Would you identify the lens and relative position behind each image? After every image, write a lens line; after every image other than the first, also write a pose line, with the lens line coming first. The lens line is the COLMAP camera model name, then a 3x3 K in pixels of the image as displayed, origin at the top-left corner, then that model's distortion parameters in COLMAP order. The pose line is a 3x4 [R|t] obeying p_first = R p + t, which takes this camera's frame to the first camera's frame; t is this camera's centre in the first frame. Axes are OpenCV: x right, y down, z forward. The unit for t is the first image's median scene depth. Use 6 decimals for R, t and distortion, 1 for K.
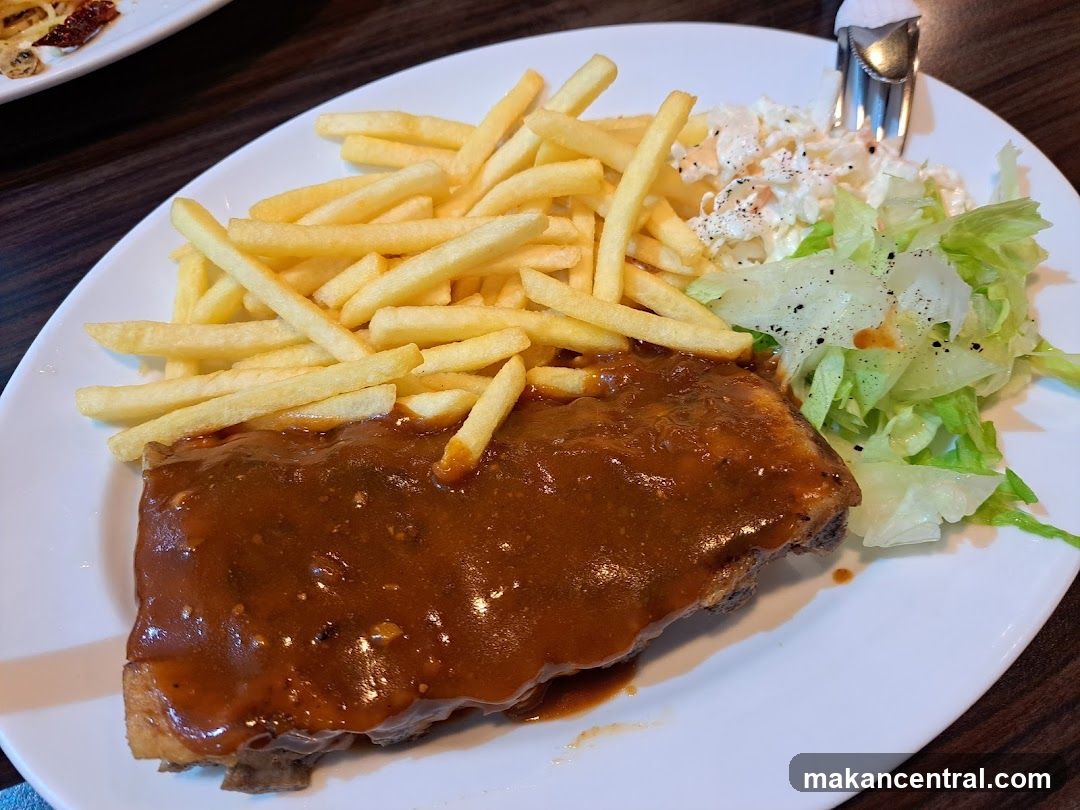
lens RADIAL K [[799.4, 0, 540.0], [0, 799.4, 405.0], [0, 0, 1]] dist [0.062185, -0.089156]
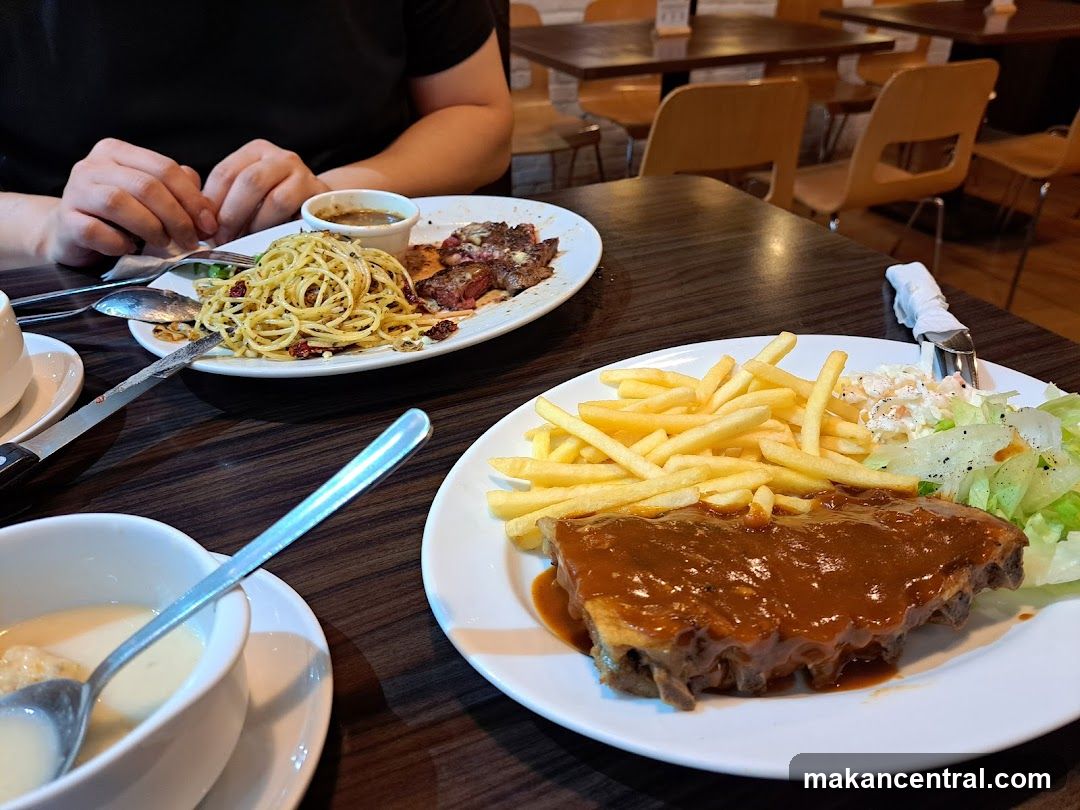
lens RADIAL K [[778.1, 0, 540.0], [0, 778.1, 405.0], [0, 0, 1]] dist [-0.003819, -0.004821]
pose [[0.999337, 0.014555, -0.033378, -0.376401], [-0.029118, 0.869829, -0.492494, 0.501820], [0.021864, 0.493139, 0.869676, -0.333857]]
